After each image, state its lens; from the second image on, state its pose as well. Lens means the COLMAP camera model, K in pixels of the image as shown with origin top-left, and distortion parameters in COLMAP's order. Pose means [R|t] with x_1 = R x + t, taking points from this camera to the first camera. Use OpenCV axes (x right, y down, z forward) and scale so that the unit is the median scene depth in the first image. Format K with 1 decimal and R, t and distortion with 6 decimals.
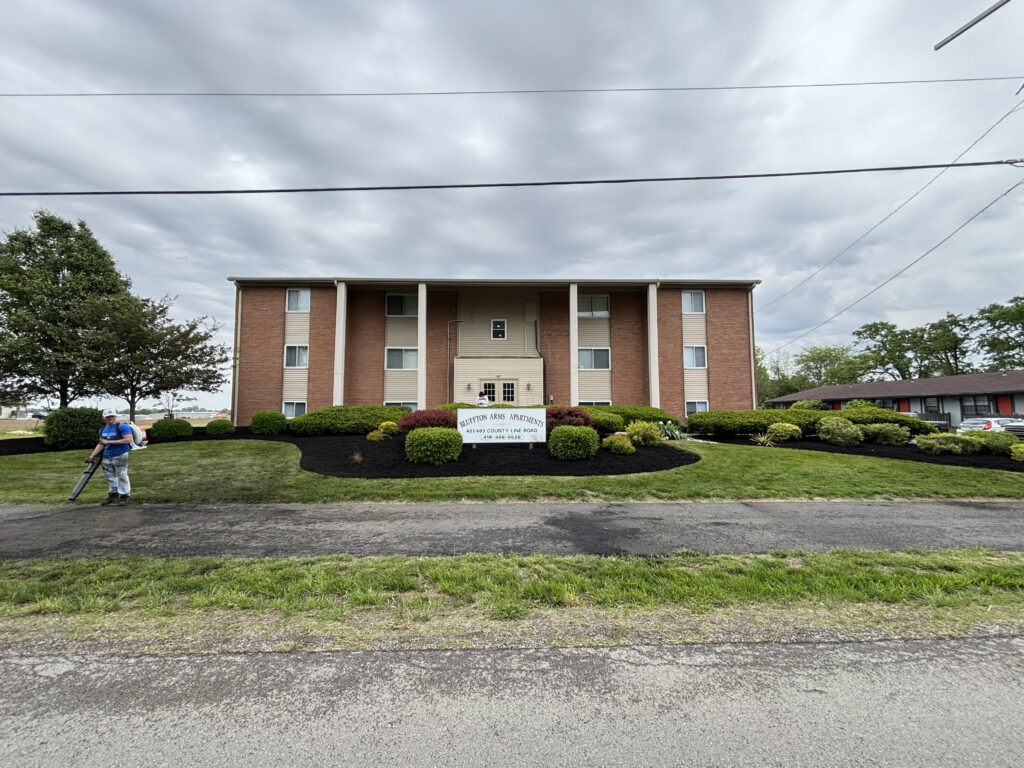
lens RADIAL K [[453.1, 0, 512.0], [0, 453.1, 384.0], [0, 0, 1]] dist [-0.001943, 0.000073]
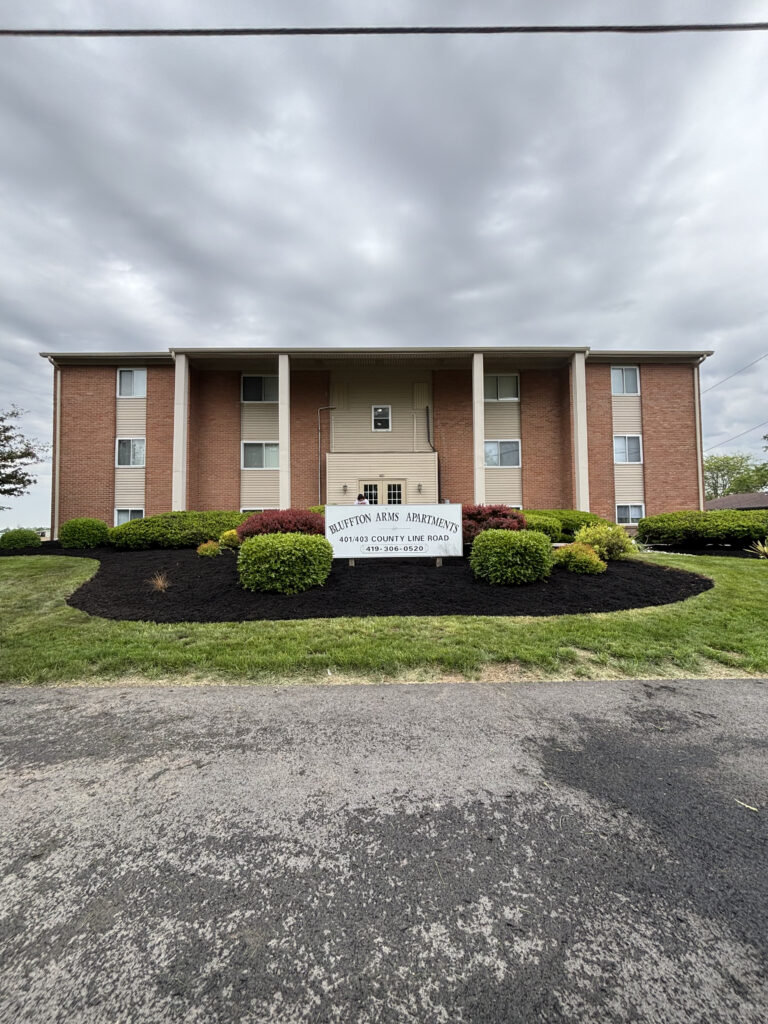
lens RADIAL K [[453.1, 0, 384.0], [0, 453.1, 512.0], [0, 0, 1]] dist [-0.001943, 0.000073]
pose [[0.999878, -0.007623, -0.013633, -0.016688], [0.007973, 0.999634, 0.025836, 0.029038], [0.013431, -0.025942, 0.999573, 0.213019]]
